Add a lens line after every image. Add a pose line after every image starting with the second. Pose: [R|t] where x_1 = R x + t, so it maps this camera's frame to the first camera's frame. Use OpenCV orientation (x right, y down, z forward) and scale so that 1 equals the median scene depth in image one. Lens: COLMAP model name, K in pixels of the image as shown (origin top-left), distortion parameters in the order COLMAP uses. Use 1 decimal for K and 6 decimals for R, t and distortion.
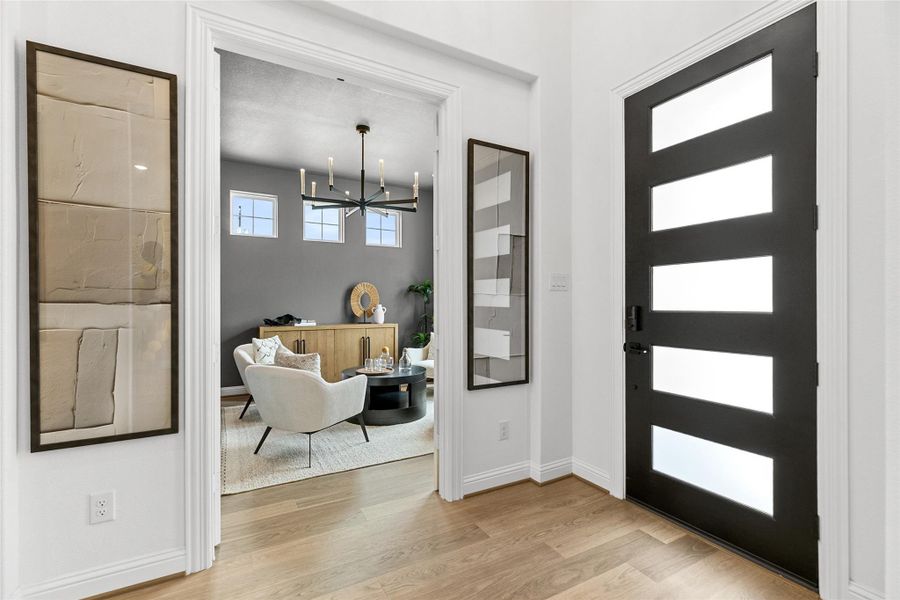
lens RADIAL K [[431.9, 0, 446.8], [0, 431.9, 299.7], [0, 0, 1]] dist [-0.010352, 0.002499]
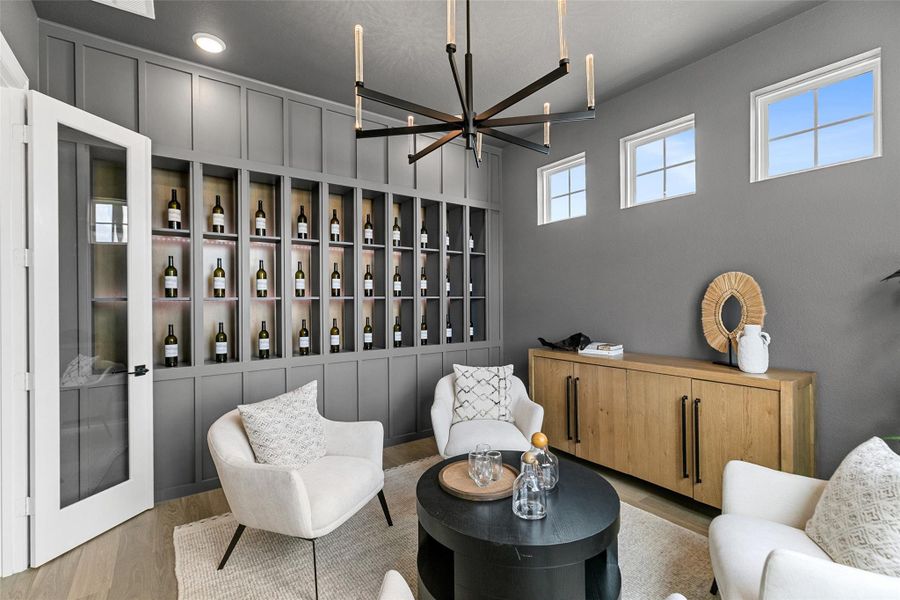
lens RADIAL K [[403.2, 0, 448.8], [0, 403.2, 300.1], [0, 0, 1]] dist [0.002101, -0.001201]
pose [[0.138662, -0.001395, -0.990339, 0.203087], [0.002104, 0.999997, -0.001114, -0.017309], [0.990338, -0.001929, 0.138665, 0.713668]]
